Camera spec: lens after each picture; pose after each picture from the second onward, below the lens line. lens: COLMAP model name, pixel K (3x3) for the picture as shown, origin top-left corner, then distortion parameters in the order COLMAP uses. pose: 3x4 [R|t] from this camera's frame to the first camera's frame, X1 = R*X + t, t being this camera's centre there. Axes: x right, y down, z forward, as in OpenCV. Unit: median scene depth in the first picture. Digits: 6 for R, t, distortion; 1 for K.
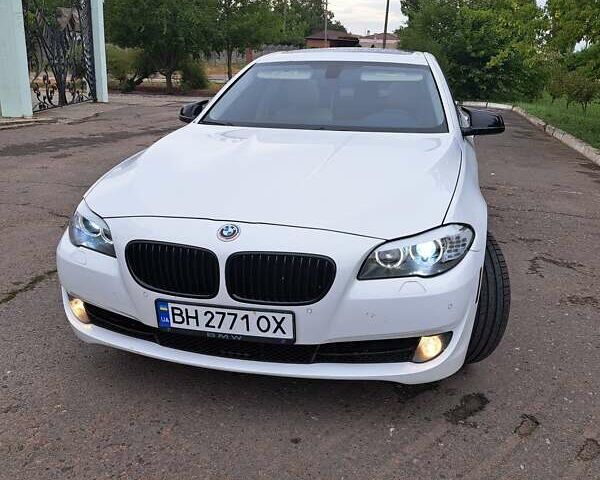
lens RADIAL K [[583.8, 0, 300.4], [0, 583.8, 237.0], [0, 0, 1]] dist [0.021367, 0.000000]
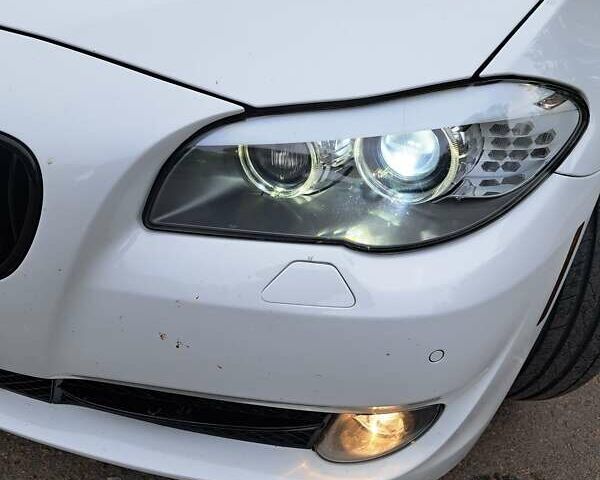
lens RADIAL K [[583.8, 0, 297.6], [0, 583.8, 242.5], [0, 0, 1]] dist [0.021367, 0.000000]
pose [[0.977480, 0.159392, -0.138303, 0.205357], [-0.118158, 0.956392, 0.267121, -0.009444], [0.174849, -0.244764, 0.953687, 0.671735]]
